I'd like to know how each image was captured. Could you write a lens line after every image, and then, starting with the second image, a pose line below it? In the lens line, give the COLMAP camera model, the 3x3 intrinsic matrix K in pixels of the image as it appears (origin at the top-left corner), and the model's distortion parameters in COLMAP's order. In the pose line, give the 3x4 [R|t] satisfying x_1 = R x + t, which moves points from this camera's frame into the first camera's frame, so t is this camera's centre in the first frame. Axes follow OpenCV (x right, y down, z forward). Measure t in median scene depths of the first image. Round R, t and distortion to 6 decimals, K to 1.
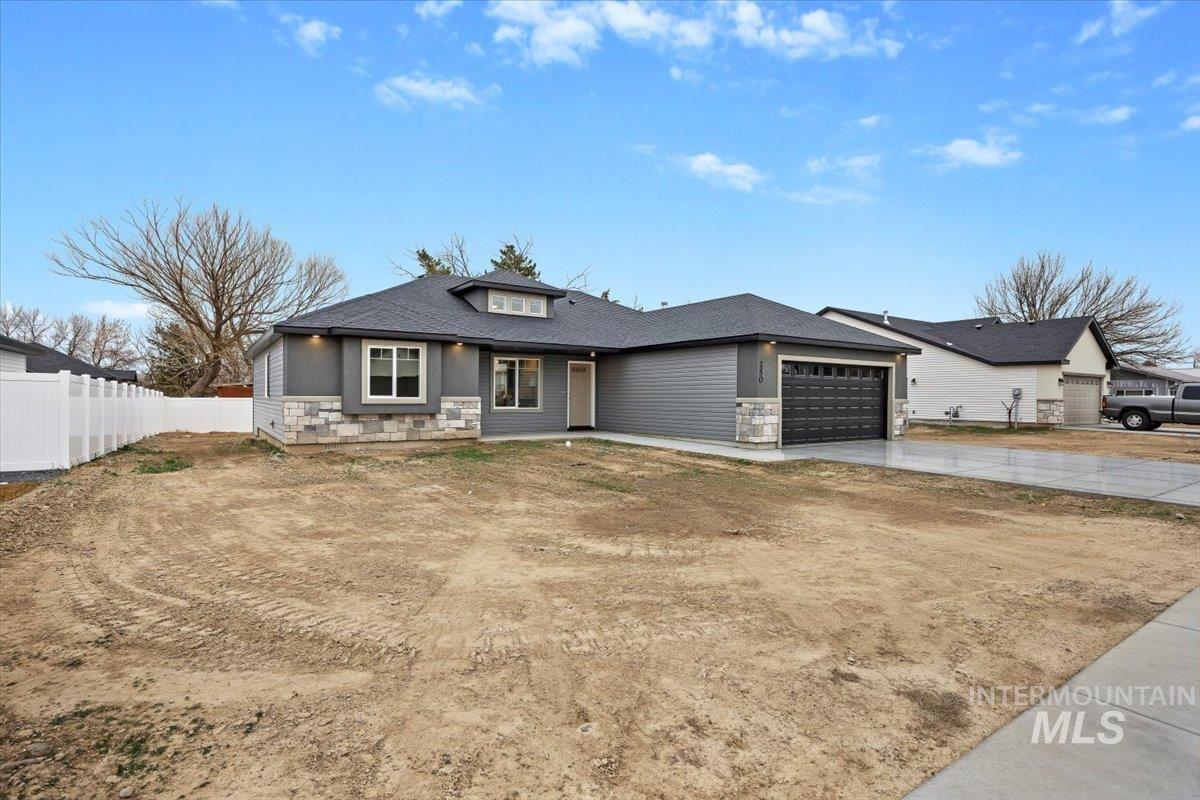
lens RADIAL K [[559.9, 0, 602.8], [0, 559.9, 396.5], [0, 0, 1]] dist [-0.009592, -0.000148]
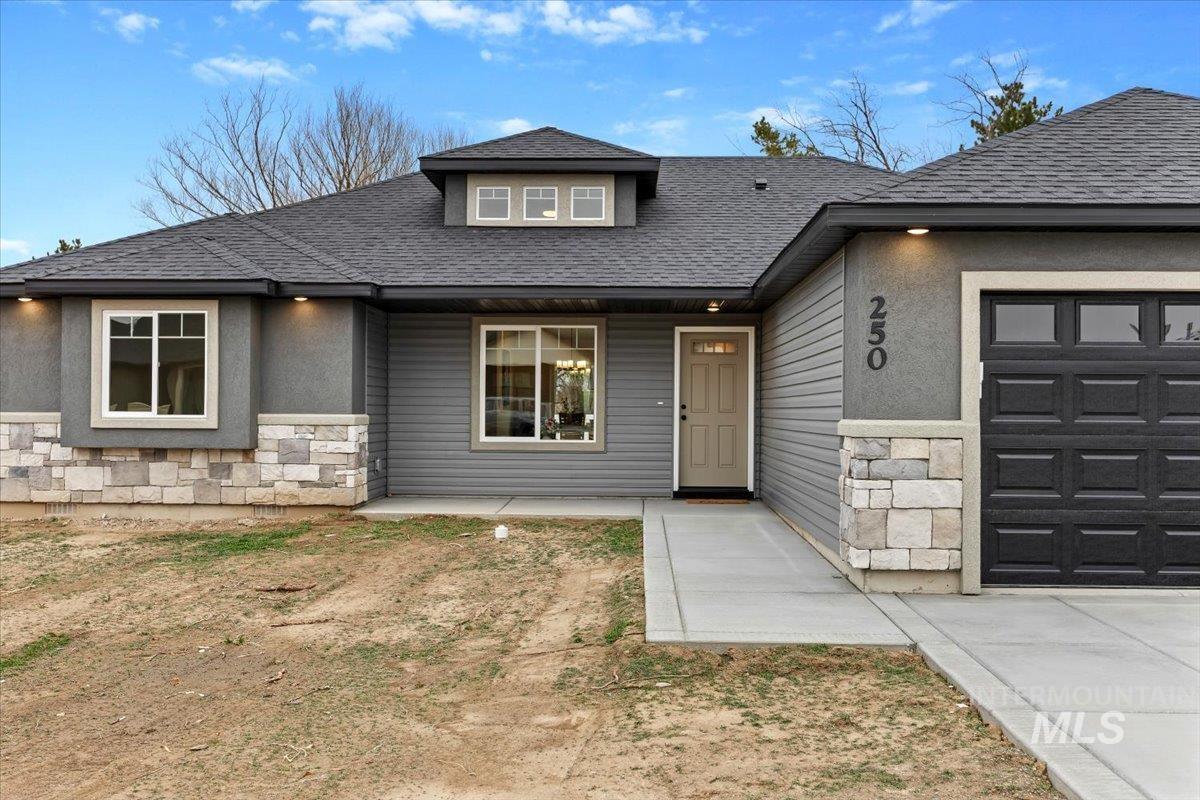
lens RADIAL K [[1105.7, 0, 600.0], [0, 1105.7, 400.0], [0, 0, 1]] dist [-0.014624, -0.007125]
pose [[0.815378, -0.005615, -0.578901, 0.490646], [-0.000885, 0.999940, -0.010945, -0.001504], [0.578928, 0.009437, 0.815324, 0.419716]]
